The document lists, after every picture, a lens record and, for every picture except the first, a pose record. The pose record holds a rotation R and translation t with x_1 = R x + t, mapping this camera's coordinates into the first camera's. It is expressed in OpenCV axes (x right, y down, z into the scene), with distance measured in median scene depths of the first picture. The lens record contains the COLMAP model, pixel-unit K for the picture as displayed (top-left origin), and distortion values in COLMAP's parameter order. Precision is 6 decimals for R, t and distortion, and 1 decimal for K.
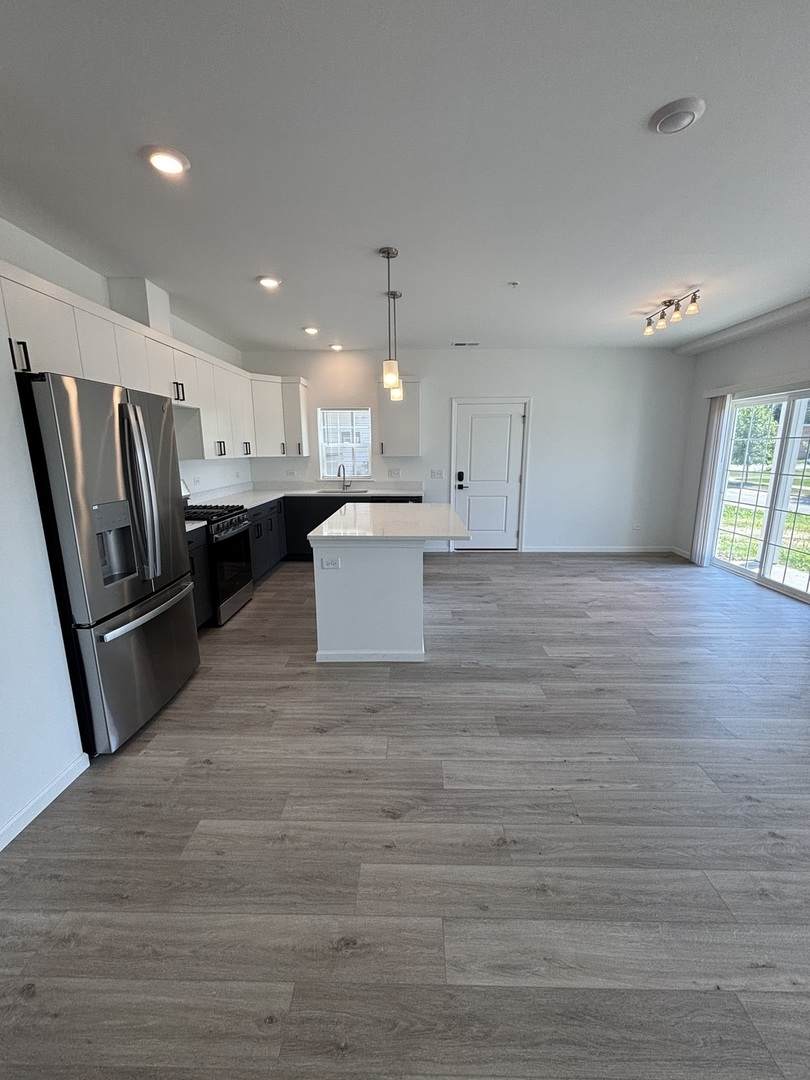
lens RADIAL K [[431.7, 0, 407.4], [0, 431.7, 540.7], [0, 0, 1]] dist [0.001406, -0.000600]
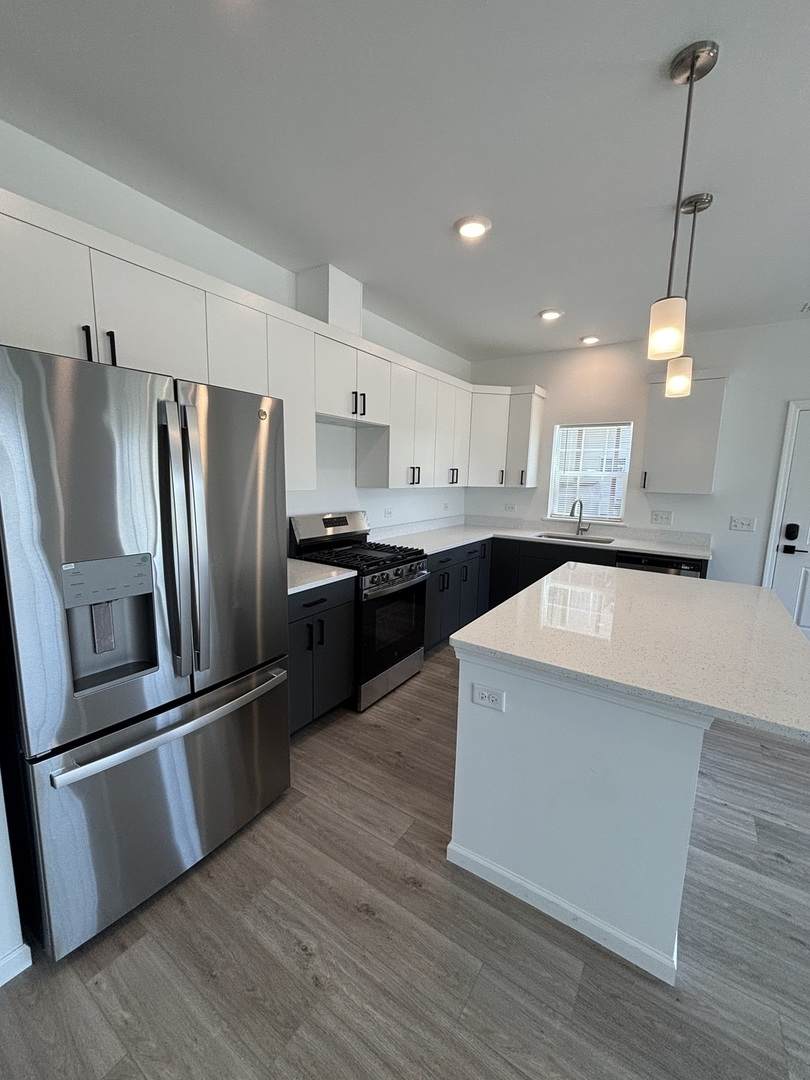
lens RADIAL K [[431.7, 0, 409.6], [0, 431.7, 541.8], [0, 0, 1]] dist [0.001406, -0.000600]
pose [[0.841691, 0.104429, -0.529764, -0.000374], [-0.135900, 0.990507, -0.020665, -0.076568], [0.522577, 0.089389, 0.847893, 0.342948]]
